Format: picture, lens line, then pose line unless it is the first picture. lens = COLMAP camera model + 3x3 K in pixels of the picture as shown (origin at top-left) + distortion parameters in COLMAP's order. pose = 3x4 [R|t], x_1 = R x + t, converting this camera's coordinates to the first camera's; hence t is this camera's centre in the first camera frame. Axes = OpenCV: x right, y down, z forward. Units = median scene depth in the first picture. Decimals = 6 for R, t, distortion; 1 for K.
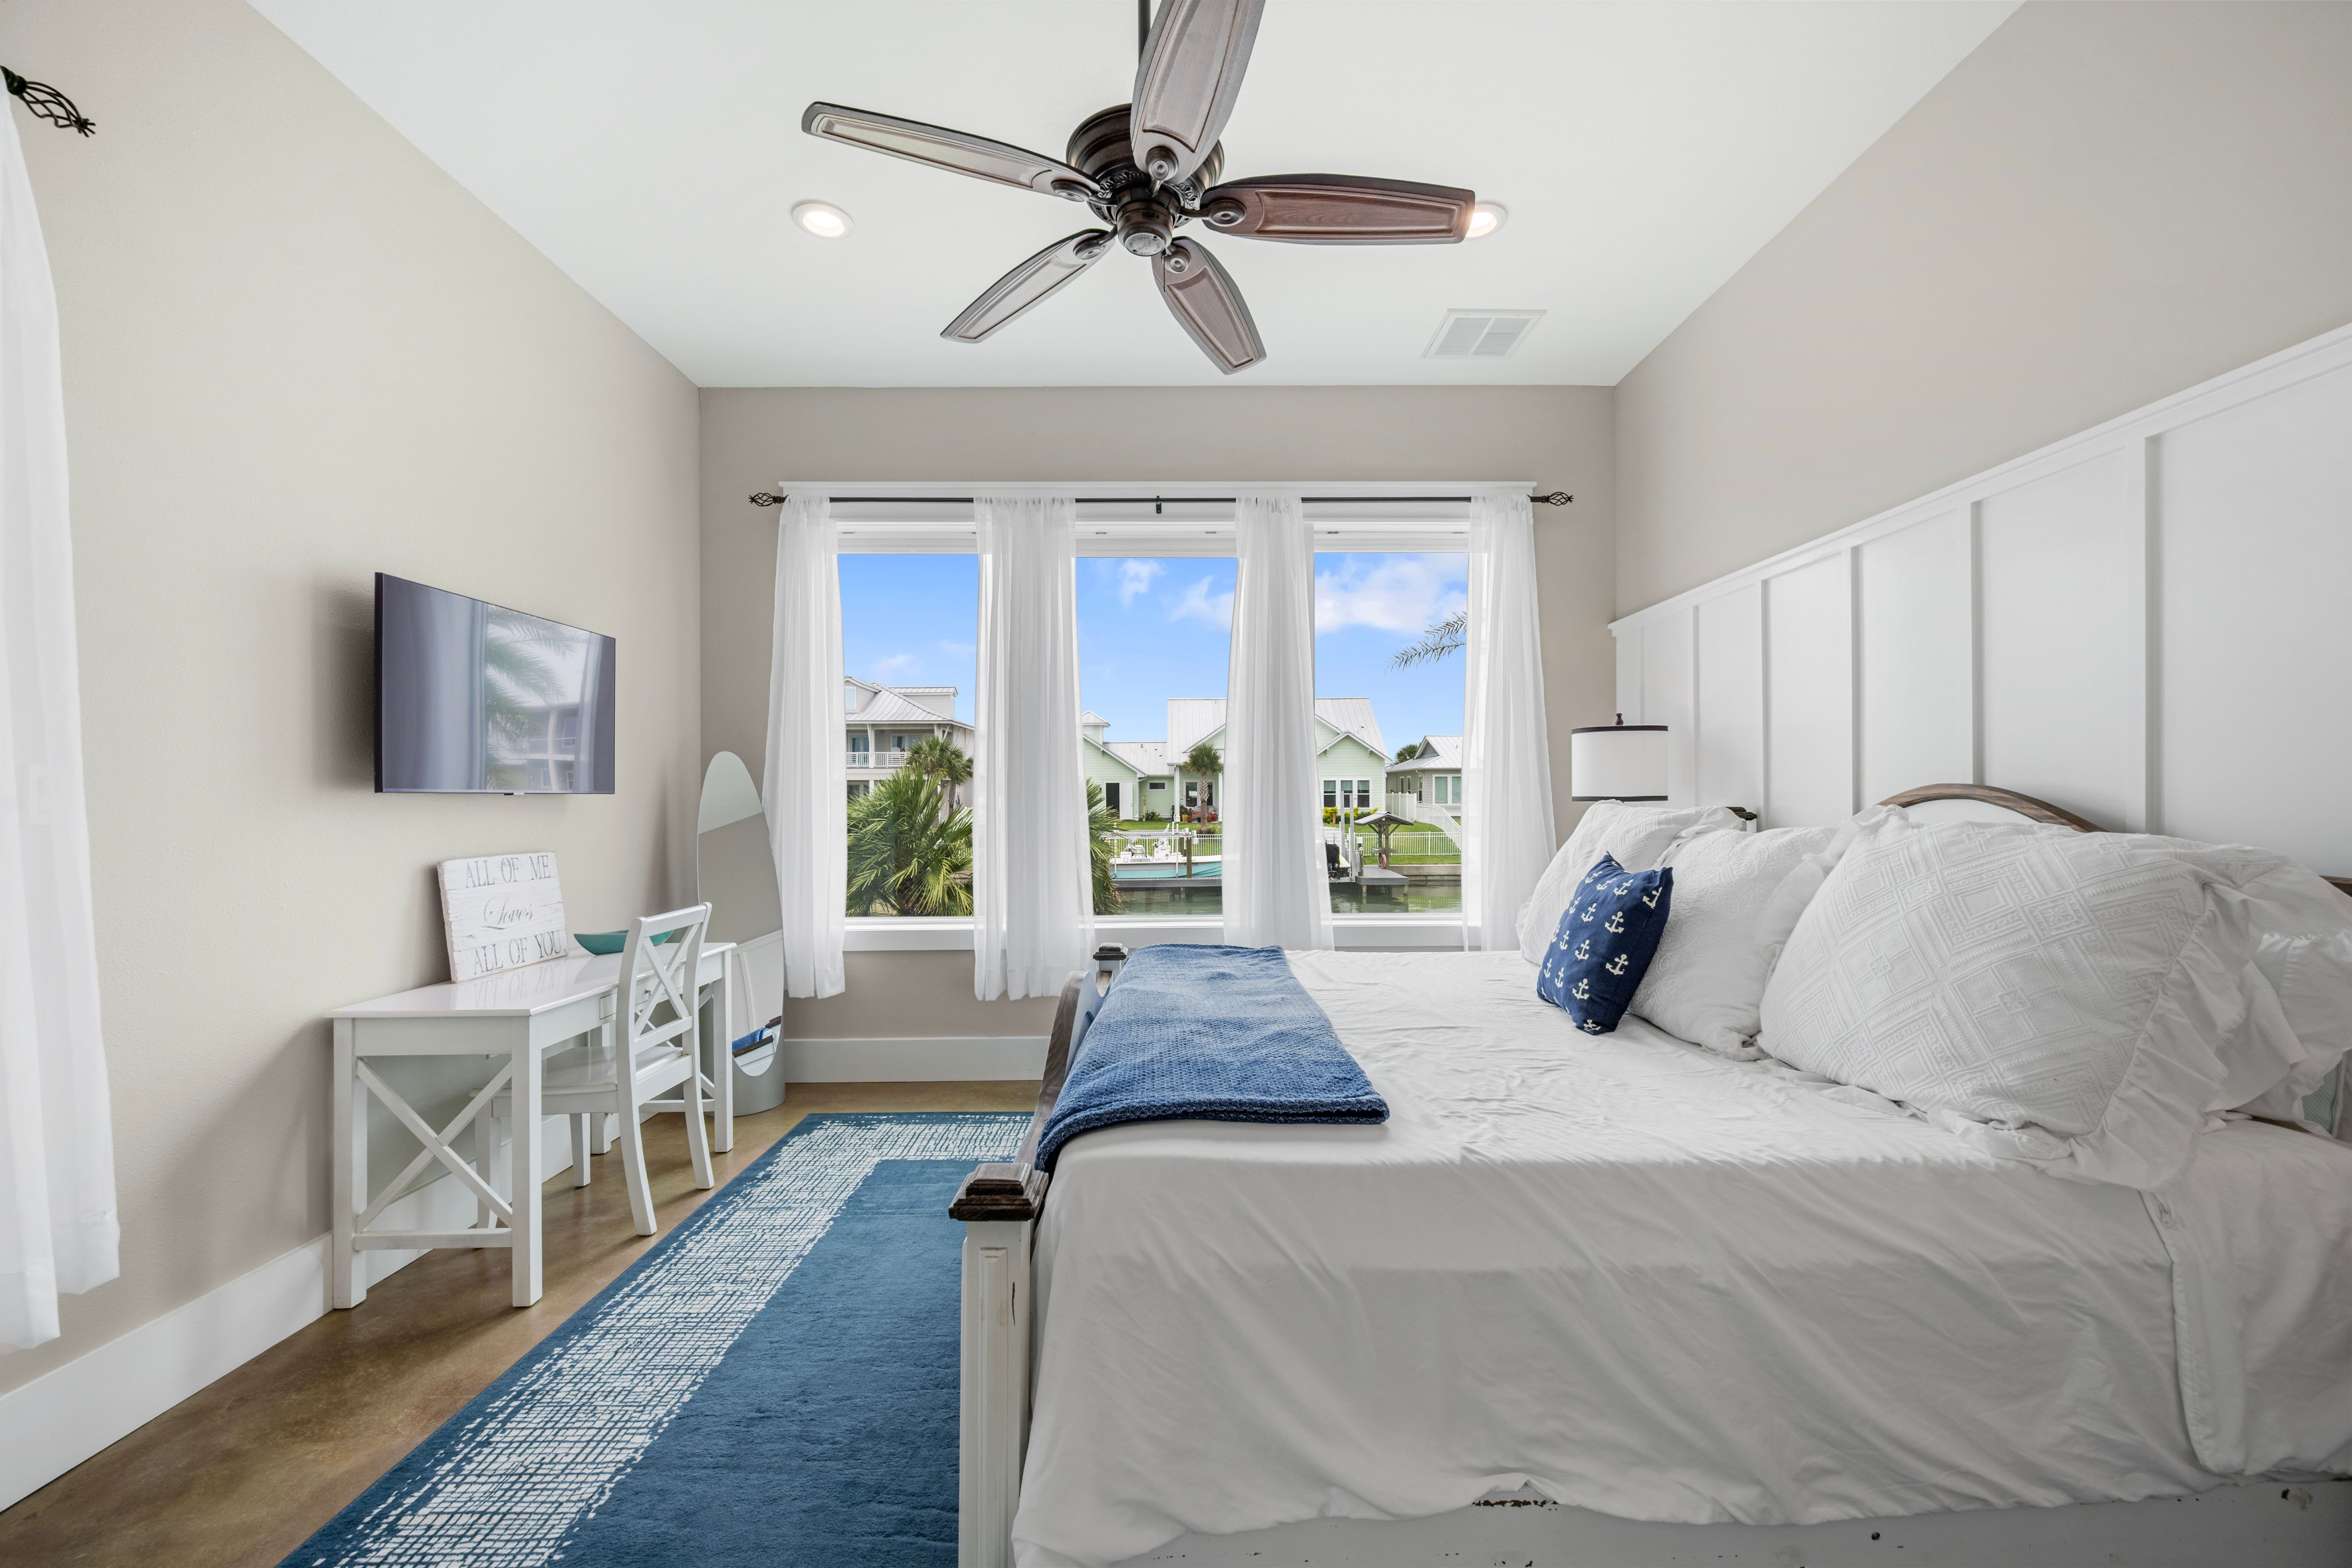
lens RADIAL K [[925.3, 0, 1187.7], [0, 925.3, 801.2], [0, 0, 1]] dist [0.001487, -0.000086]
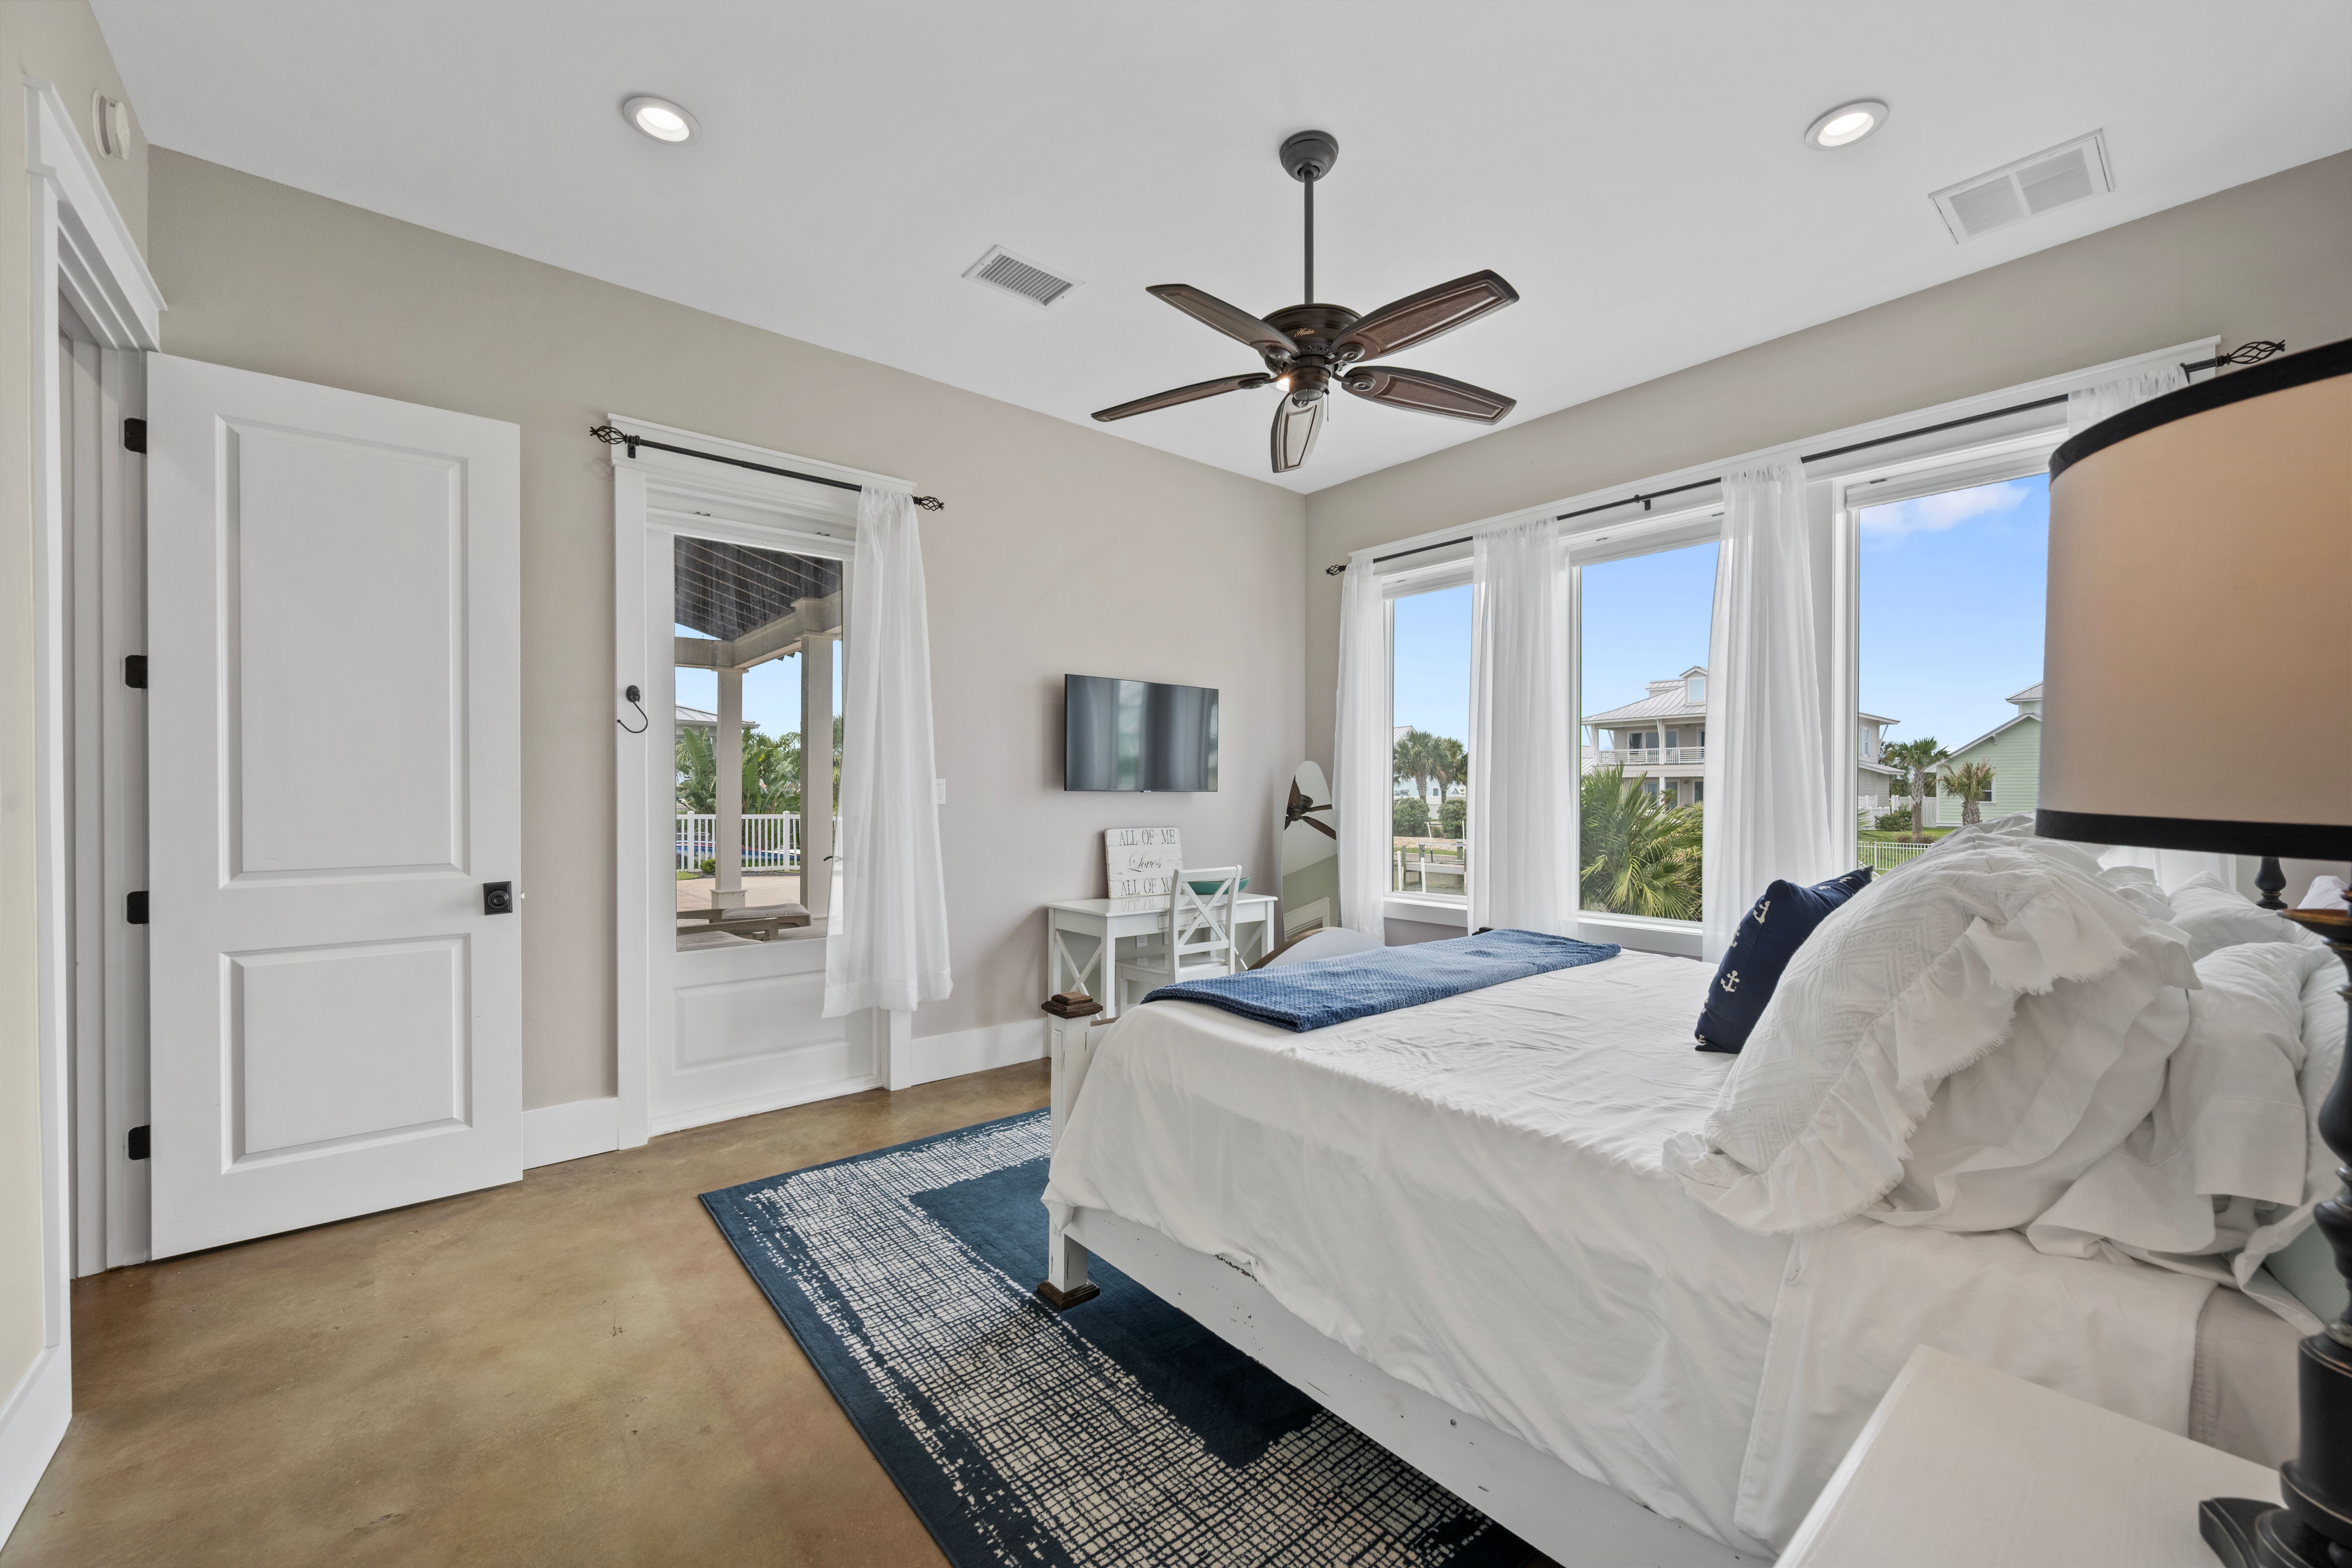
lens RADIAL K [[925.3, 0, 1187.7], [0, 925.3, 801.2], [0, 0, 1]] dist [0.001487, -0.000086]
pose [[0.639414, 0.013278, -0.768748, 0.645851], [-0.011218, 0.999906, 0.007940, -0.004371], [0.768781, 0.003547, 0.639502, -0.011149]]
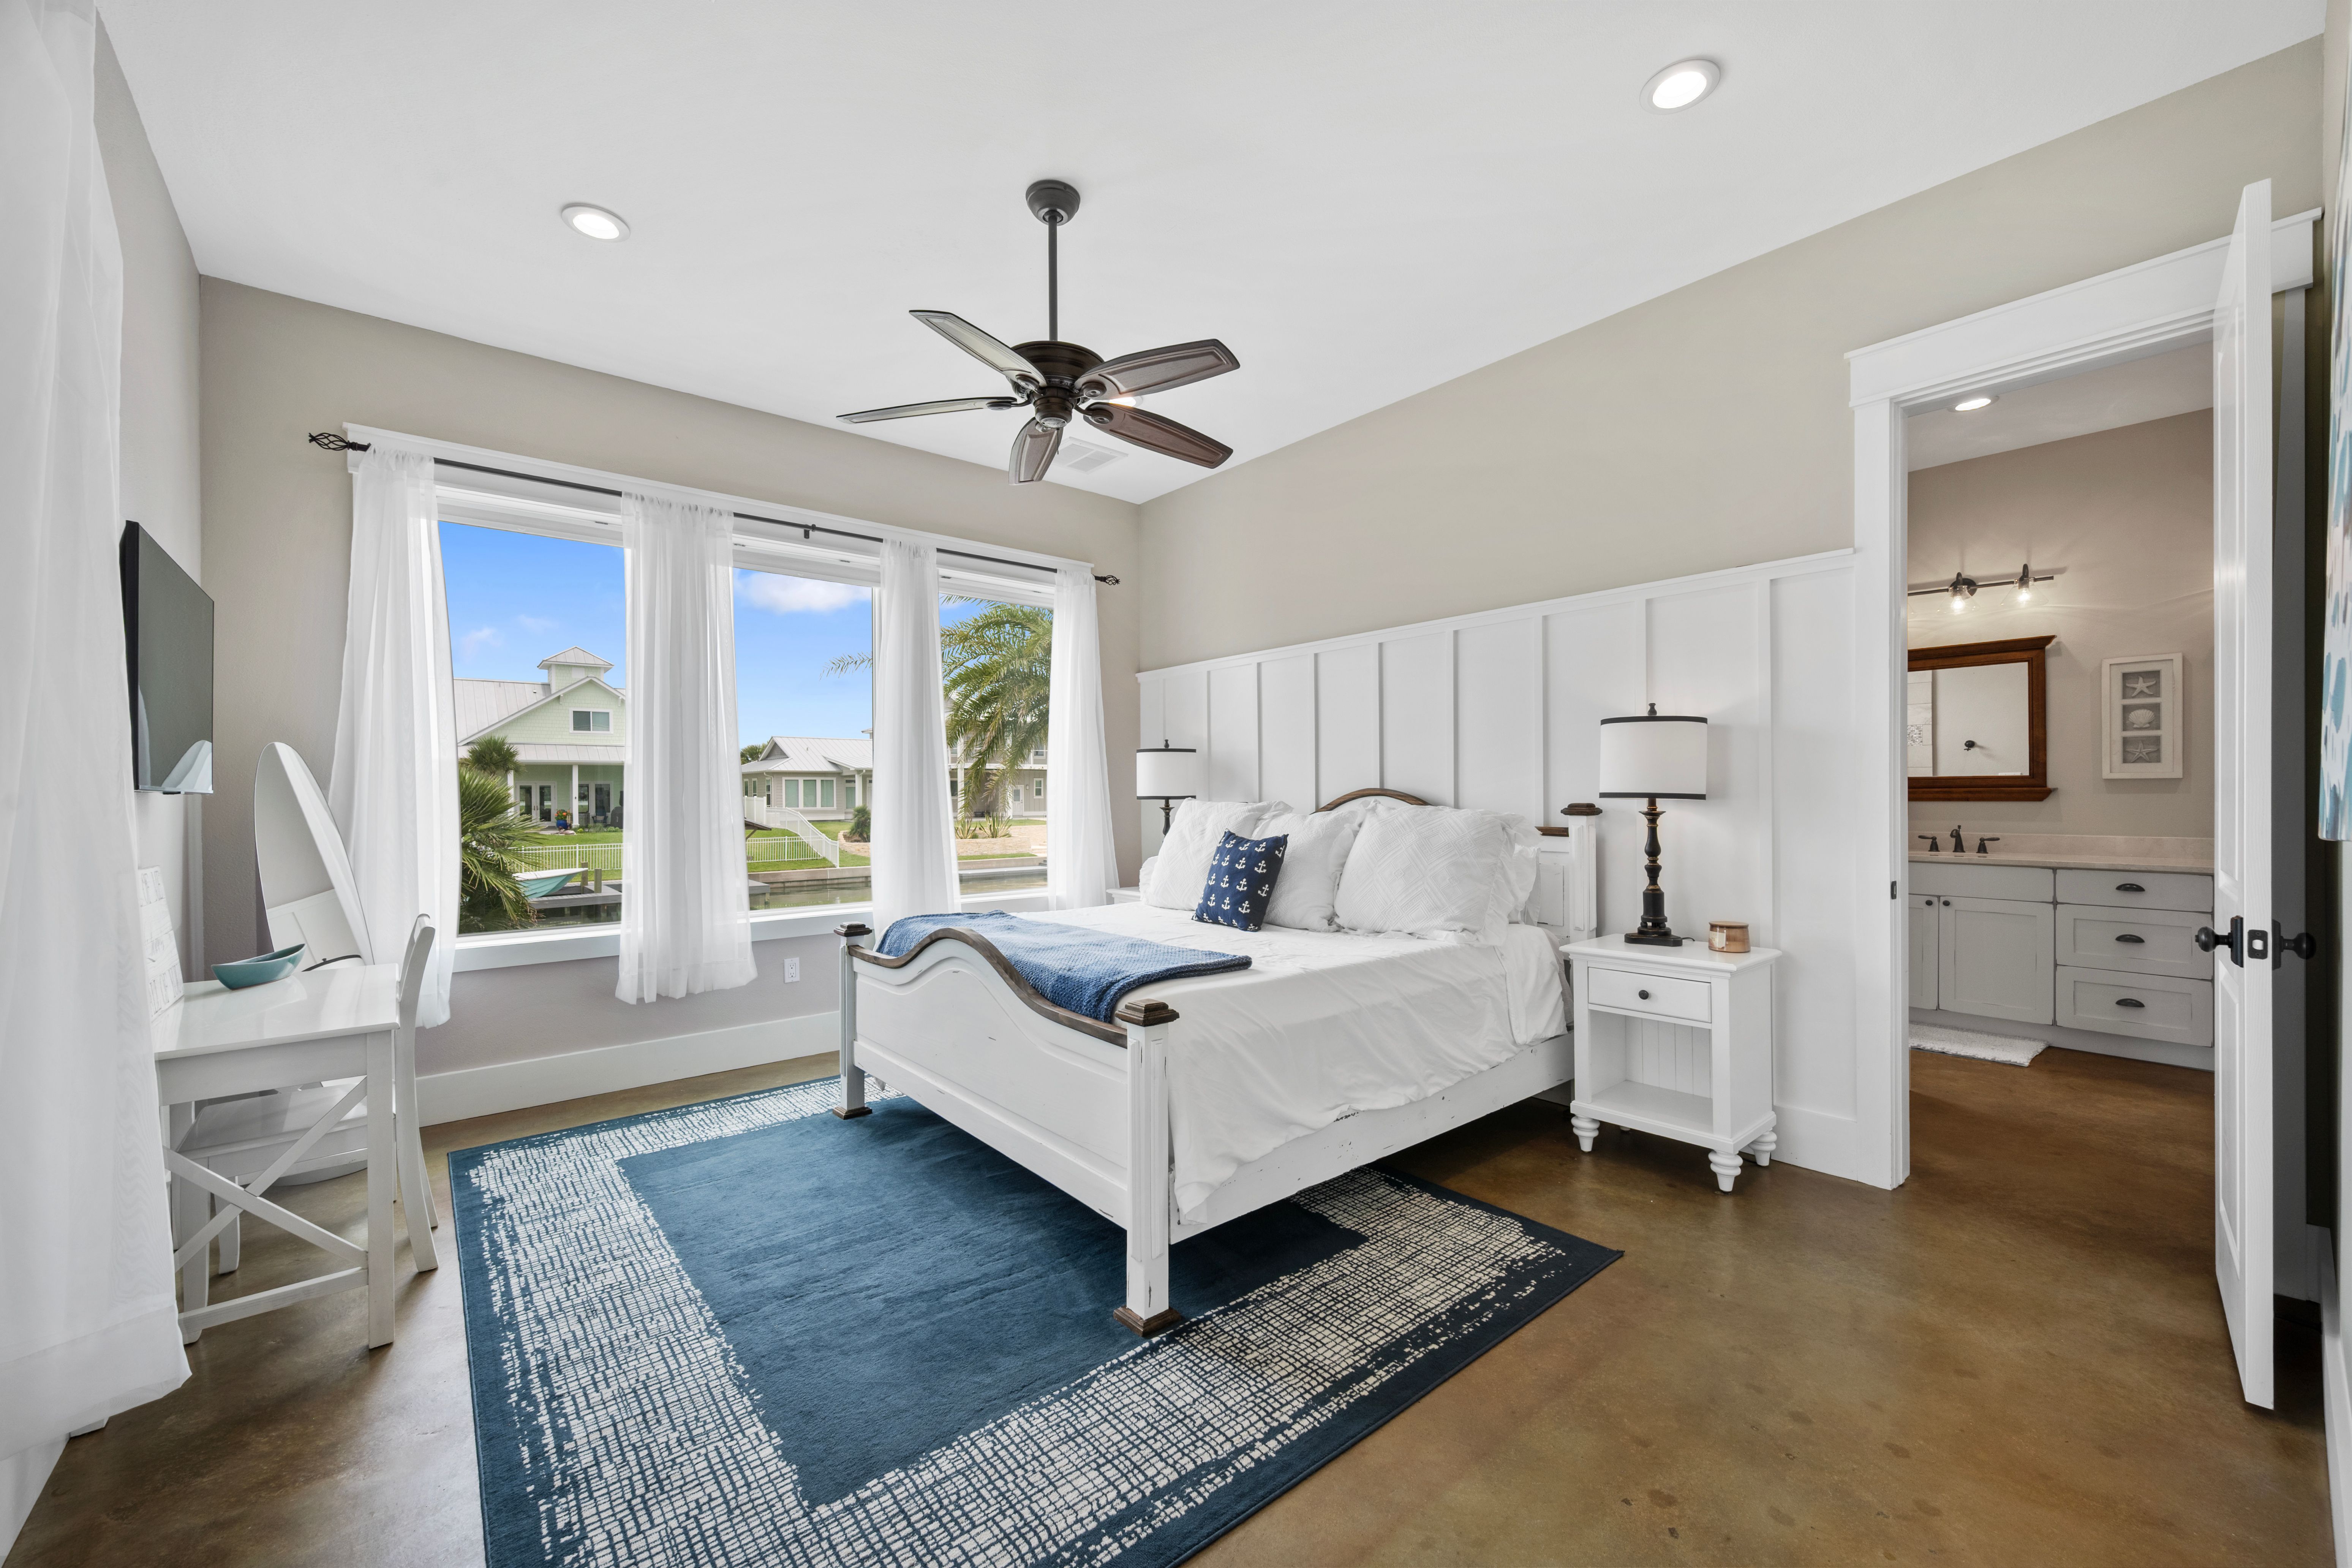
lens RADIAL K [[925.3, 0, 1187.7], [0, 925.3, 801.2], [0, 0, 1]] dist [0.001487, -0.000086]
pose [[0.769833, -0.004164, 0.638232, -0.593619], [0.006688, 0.999976, -0.001542, 0.006919], [-0.638210, 0.005456, 0.769843, -0.199730]]
